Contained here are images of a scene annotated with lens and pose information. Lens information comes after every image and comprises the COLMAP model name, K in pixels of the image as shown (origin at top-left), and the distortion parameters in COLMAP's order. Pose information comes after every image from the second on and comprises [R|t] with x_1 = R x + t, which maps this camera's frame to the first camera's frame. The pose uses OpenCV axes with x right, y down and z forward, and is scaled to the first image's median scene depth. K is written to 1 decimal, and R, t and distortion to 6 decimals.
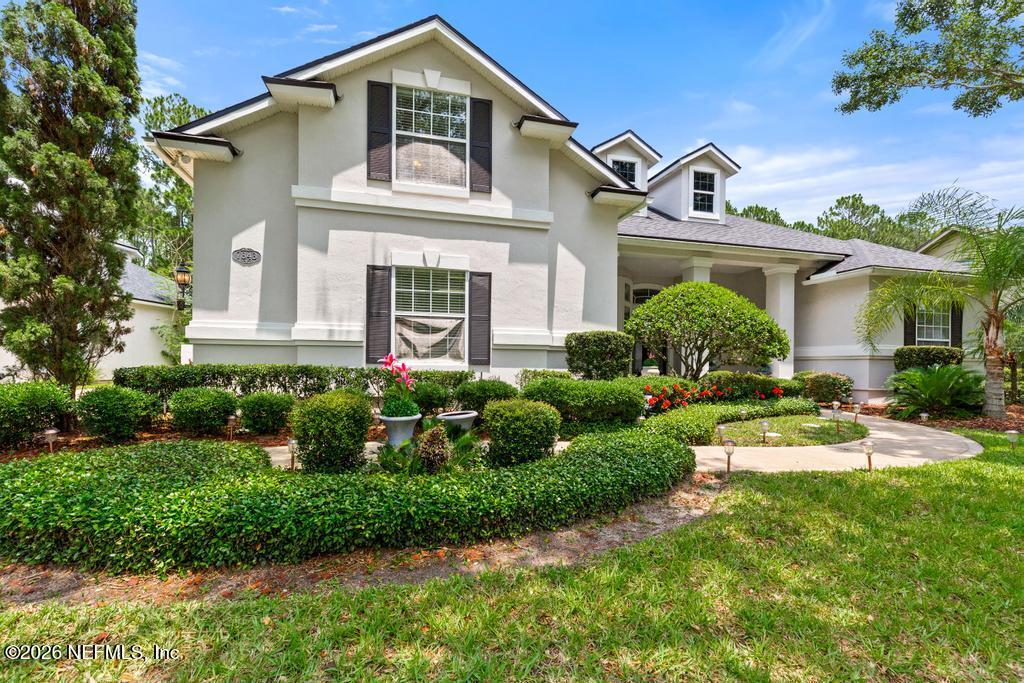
lens RADIAL K [[470.5, 0, 505.9], [0, 470.5, 365.3], [0, 0, 1]] dist [0.001485, 0.000088]
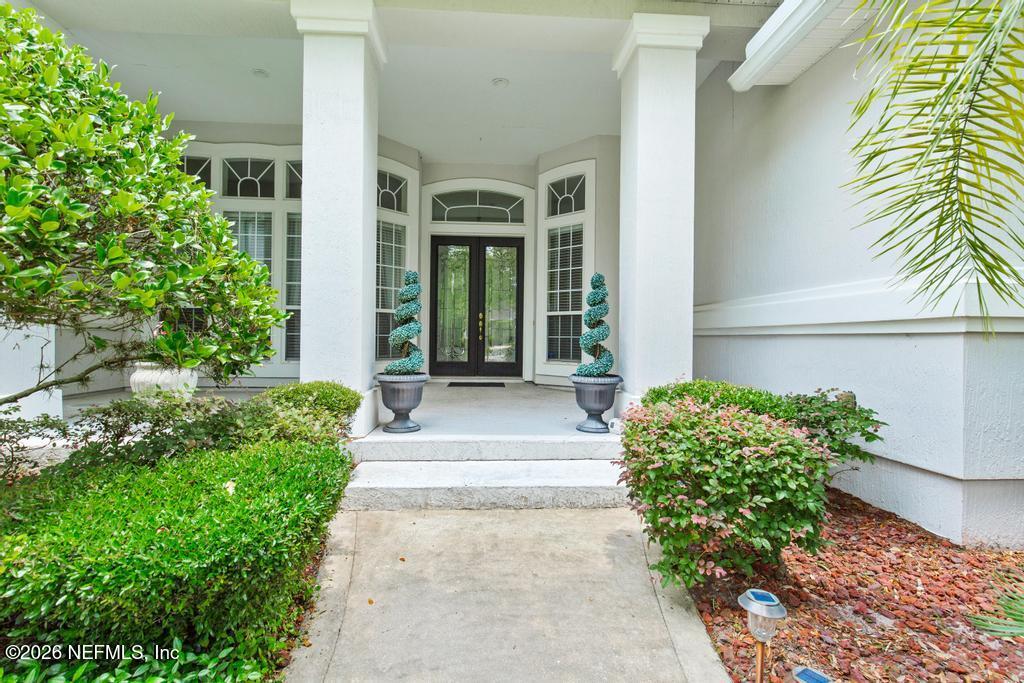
lens RADIAL K [[470.5, 0, 505.9], [0, 470.5, 365.3], [0, 0, 1]] dist [0.001485, 0.000088]
pose [[0.980742, 0.006808, -0.195189, 0.930398], [0.001647, 0.999068, 0.043125, -0.004557], [0.195300, -0.042616, 0.979817, 1.125278]]
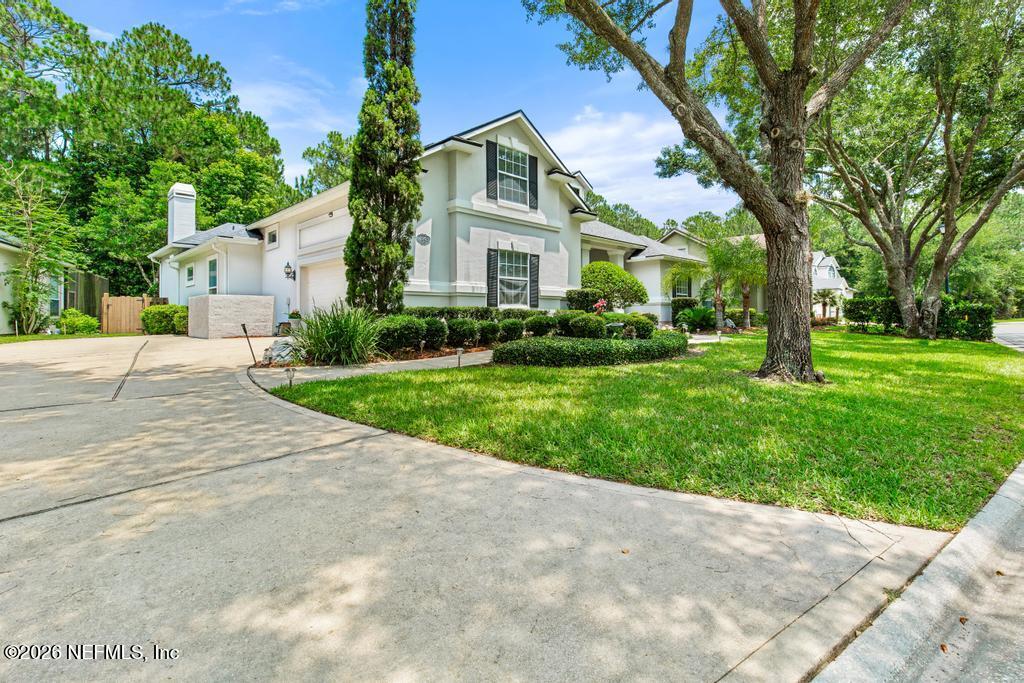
lens RADIAL K [[476.6, 0, 513.8], [0, 476.6, 308.9], [0, 0, 1]] dist [0.004085, 0.000277]
pose [[0.863764, -0.006710, 0.503852, -1.025058], [0.014931, 0.999813, -0.012281, 0.025796], [-0.503676, 0.018131, 0.863703, -0.496103]]
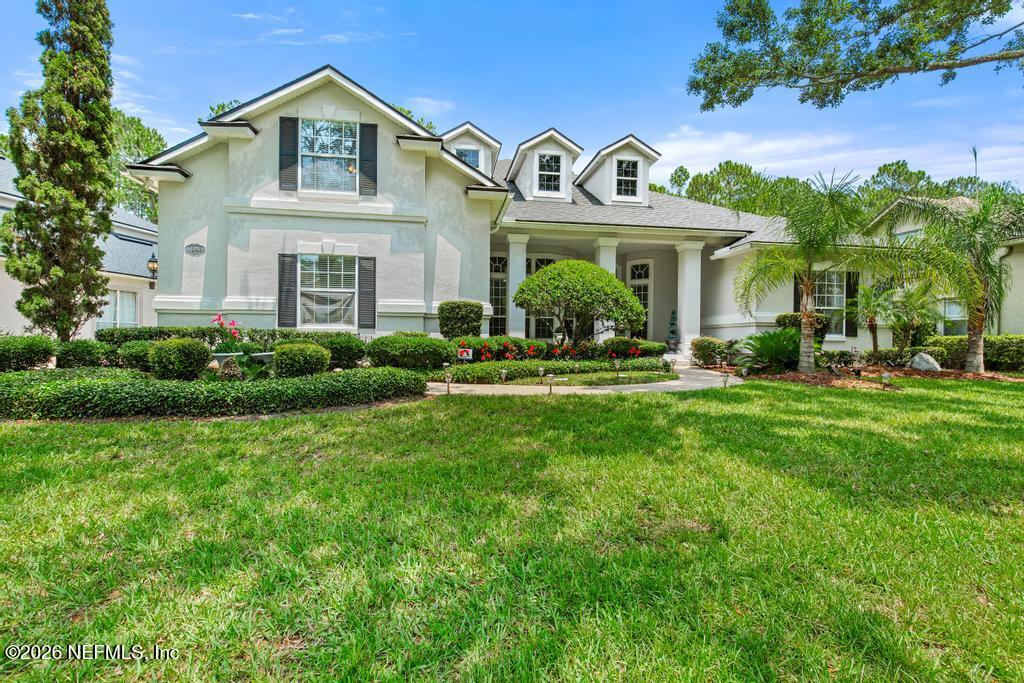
lens RADIAL K [[467.3, 0, 512.0], [0, 467.3, 341.5], [0, 0, 1]] dist [-0.001555, 0.000178]
pose [[0.993764, -0.000695, -0.111504, 0.492328], [0.000599, 0.999999, -0.000889, 0.038251], [0.111504, 0.000816, 0.993764, -0.242259]]
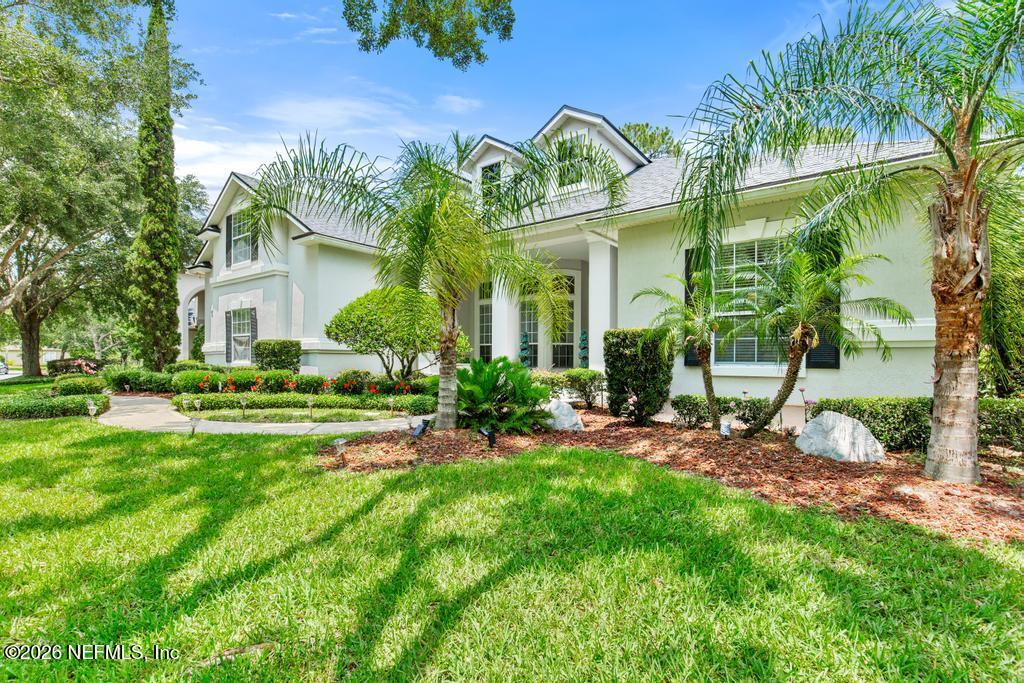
lens RADIAL K [[500.5, 0, 512.0], [0, 500.5, 341.5], [0, 0, 1]] dist [-0.000017, -0.000004]
pose [[0.597006, -0.043161, -0.801075, 1.927182], [-0.000697, 0.998523, -0.054318, 0.018951], [0.802237, 0.032987, 0.596094, 0.682665]]
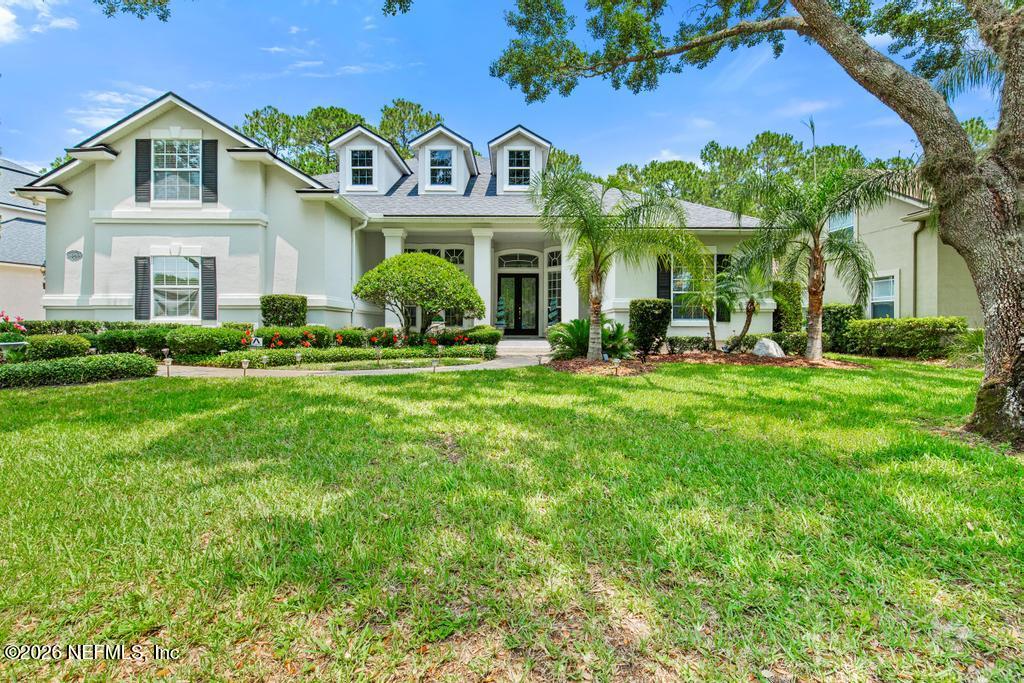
lens RADIAL K [[482.2, 0, 518.7], [0, 482.2, 328.1], [0, 0, 1]] dist [-0.000502, 0.000011]
pose [[0.968029, -0.010071, -0.250635, 1.277391], [0.009200, 0.999947, -0.004646, 0.042099], [0.250668, 0.002192, 0.968071, -0.223346]]
